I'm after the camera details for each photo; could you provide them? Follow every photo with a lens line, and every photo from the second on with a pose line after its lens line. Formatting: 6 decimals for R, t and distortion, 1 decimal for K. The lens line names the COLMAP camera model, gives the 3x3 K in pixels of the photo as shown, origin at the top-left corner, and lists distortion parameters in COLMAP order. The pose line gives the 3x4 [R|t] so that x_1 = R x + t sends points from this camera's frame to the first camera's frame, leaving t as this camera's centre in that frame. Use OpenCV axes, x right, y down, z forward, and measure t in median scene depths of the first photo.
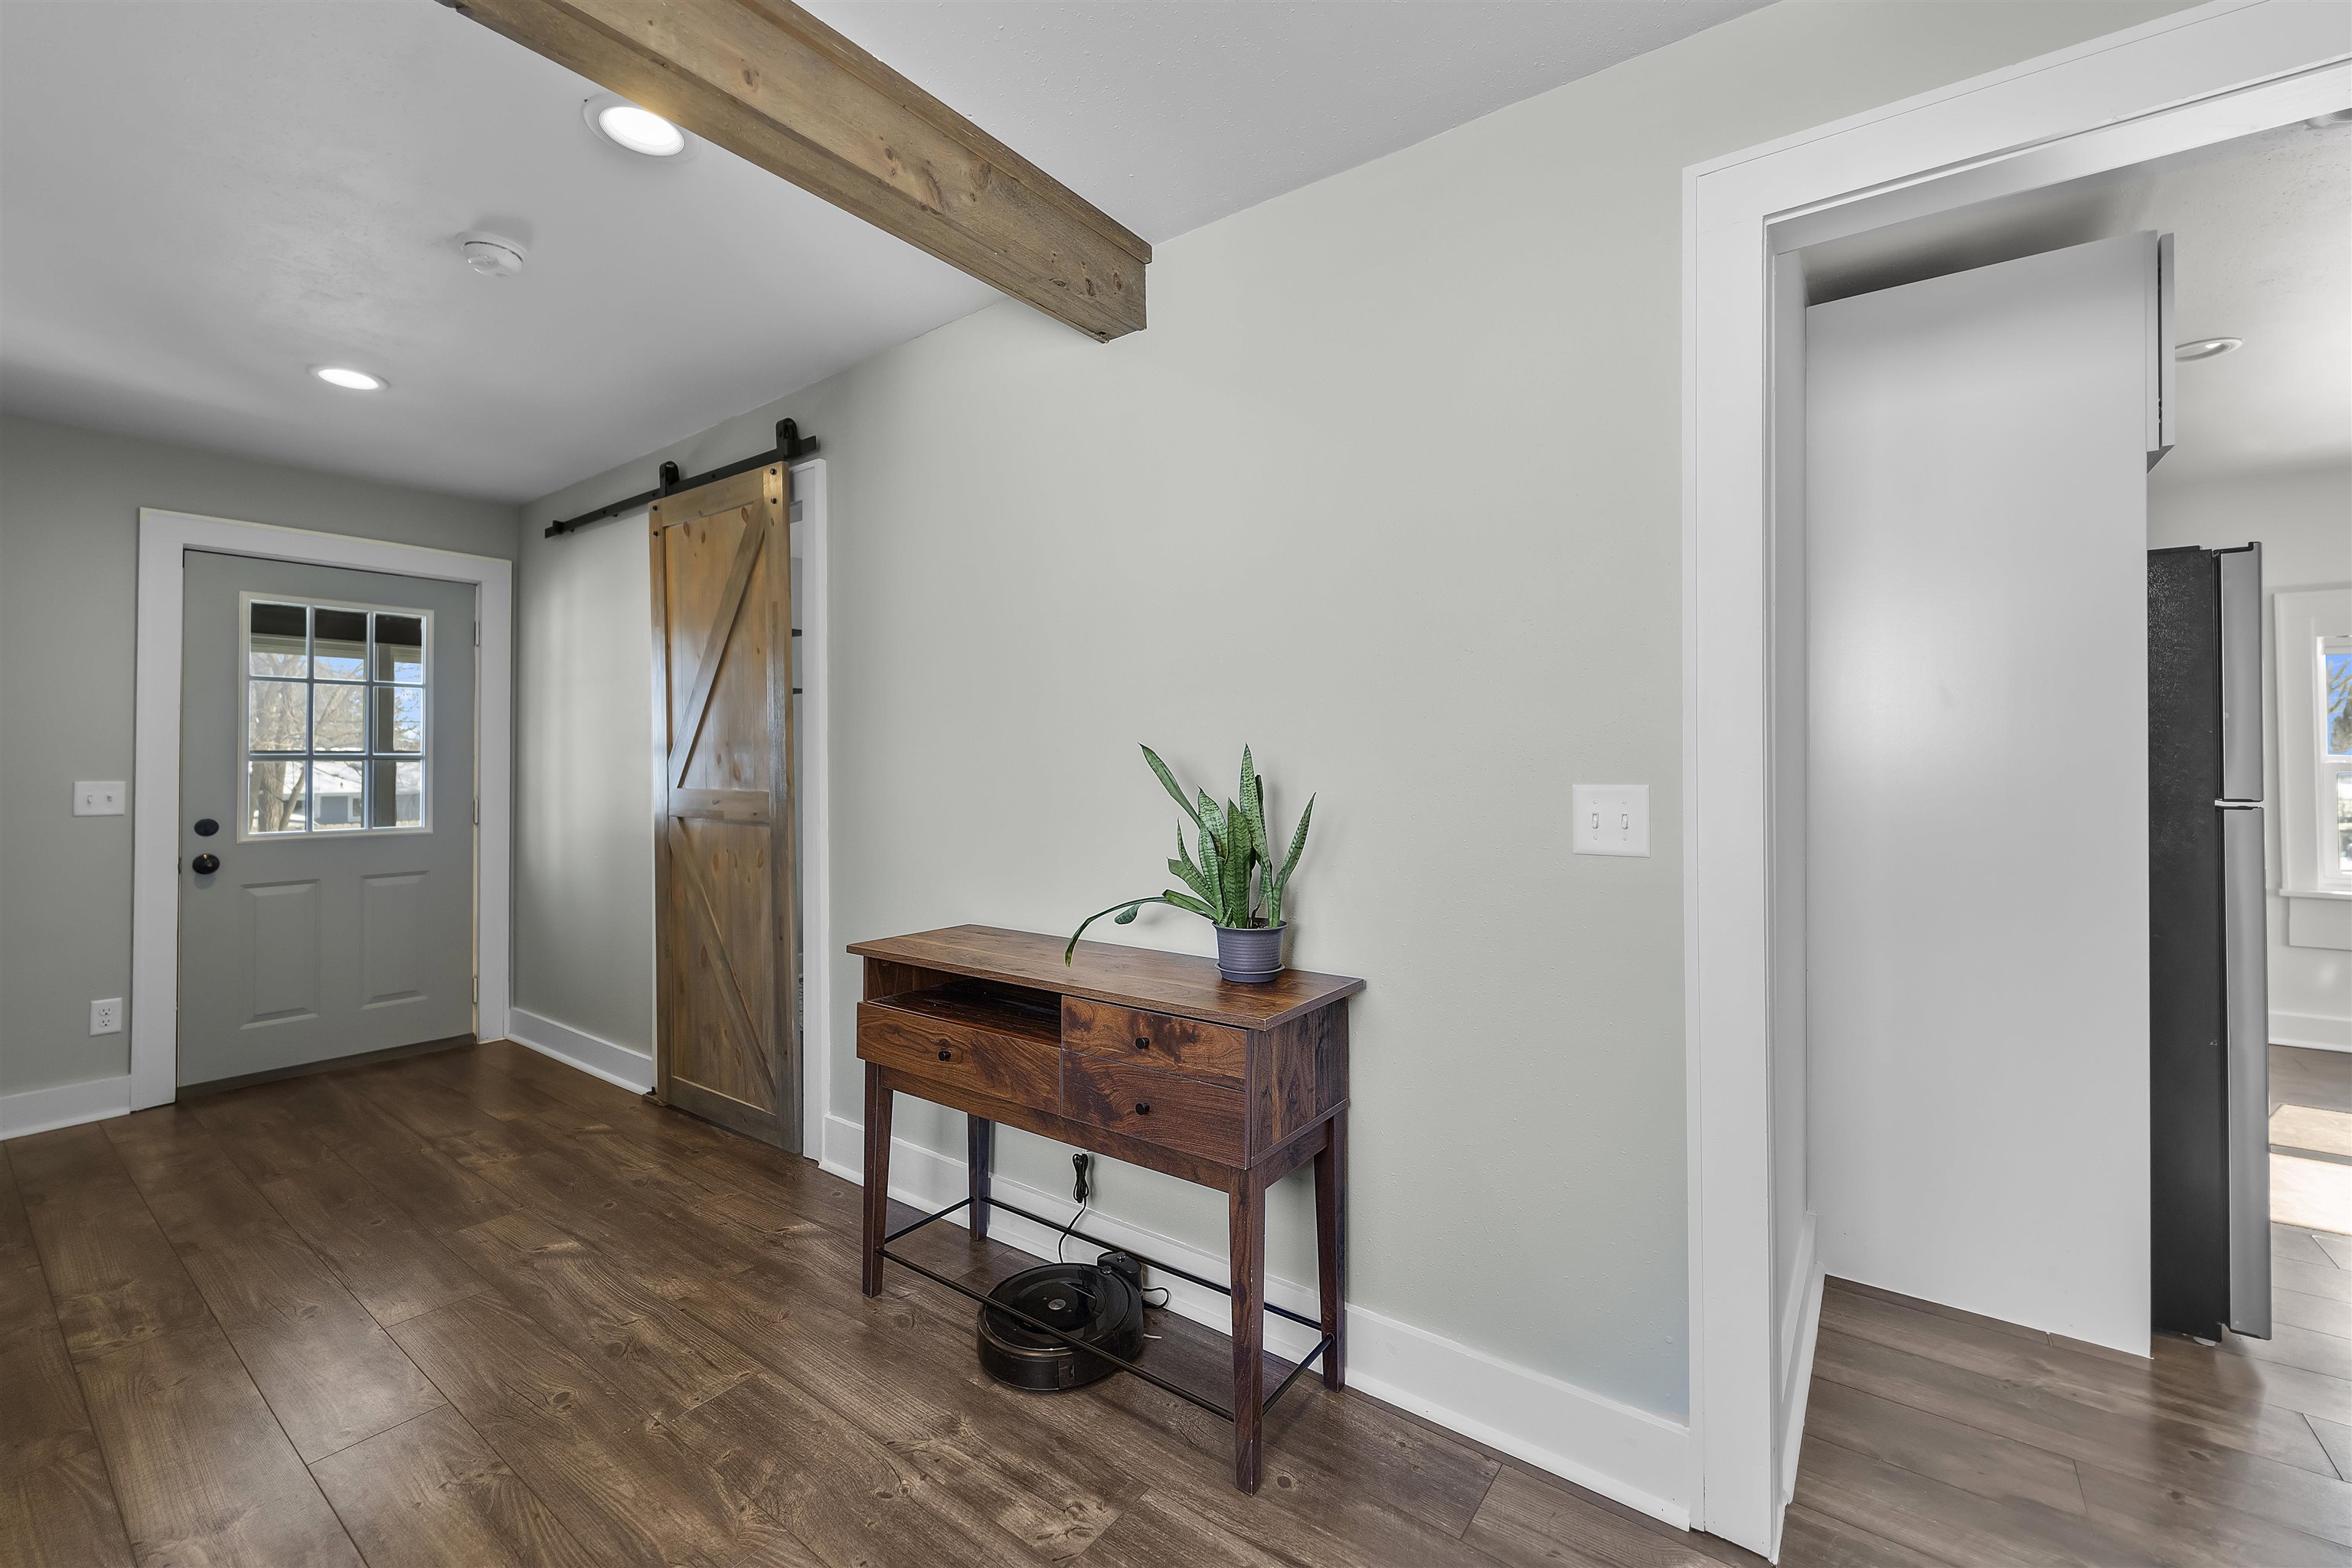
lens RADIAL K [[967.6, 0, 1171.0], [0, 967.6, 745.9], [0, 0, 1]] dist [0.002057, 0.000464]
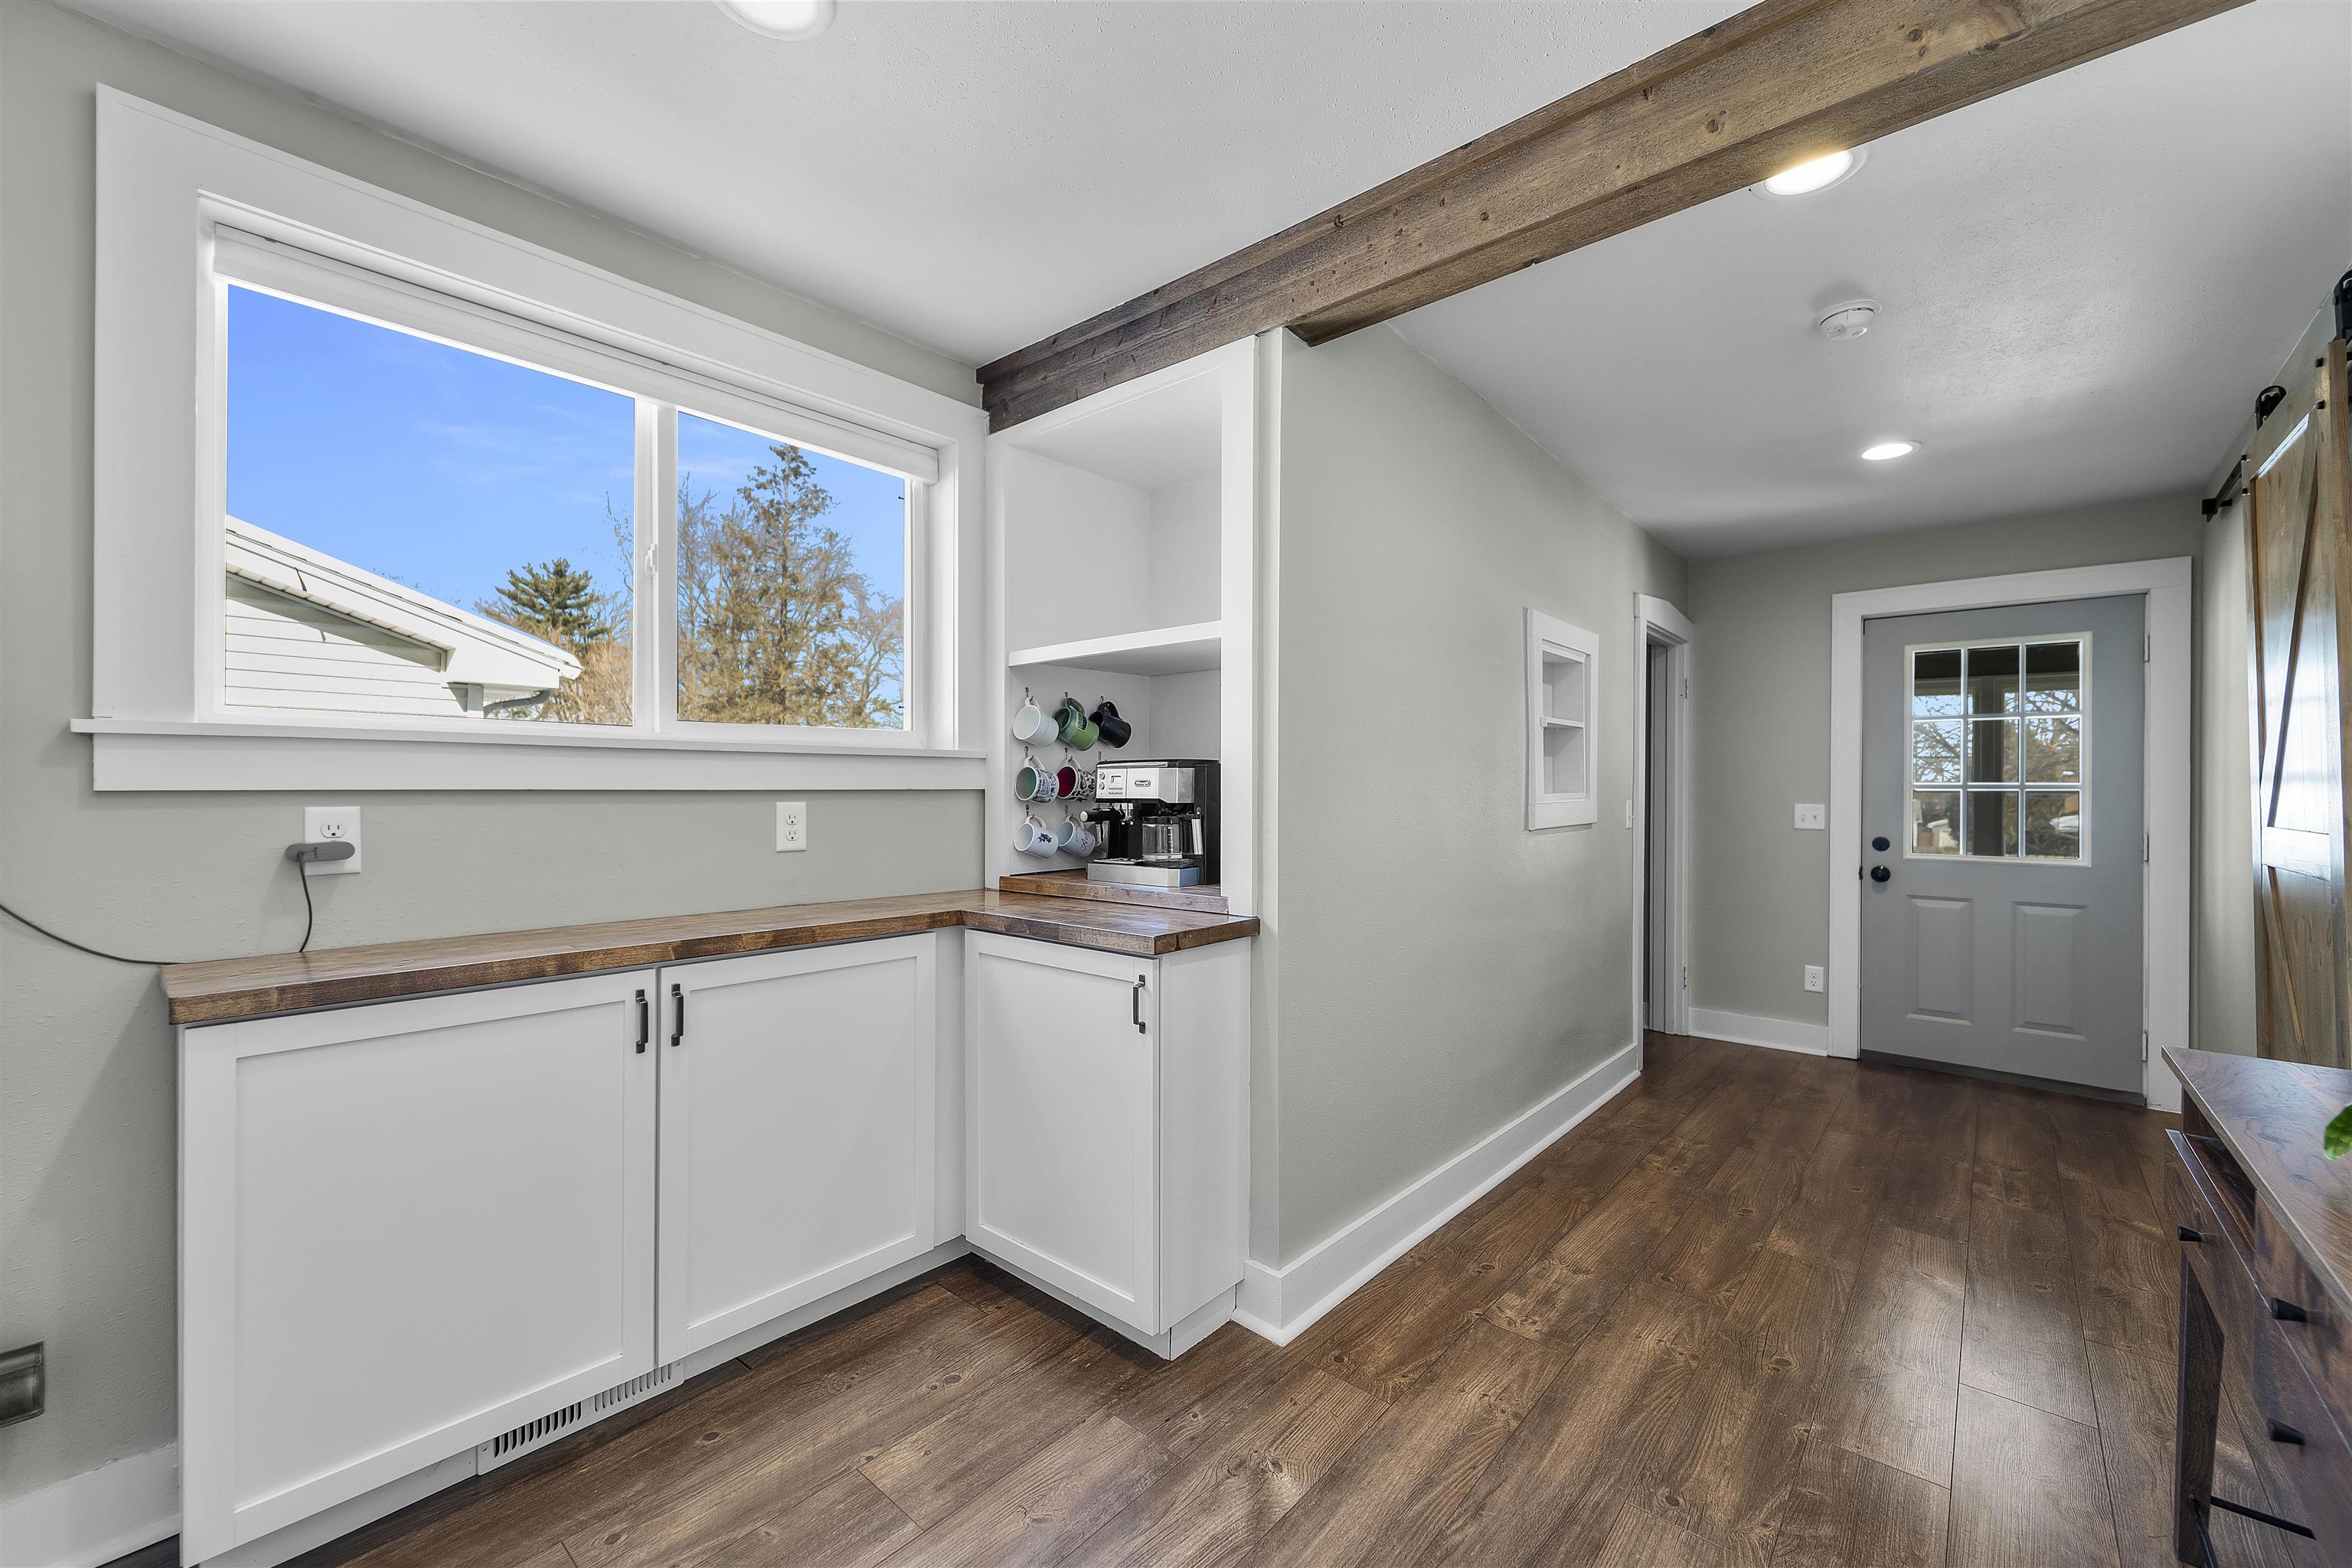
lens RADIAL K [[938.1, 0, 1176.0], [0, 938.1, 784.0], [0, 0, 1]] dist [0.000316, -0.000117]
pose [[-0.074162, -0.004448, -0.997236, 0.267400], [0.008287, 0.999953, -0.005076, 0.007737], [0.997212, -0.008641, -0.074121, 0.216453]]
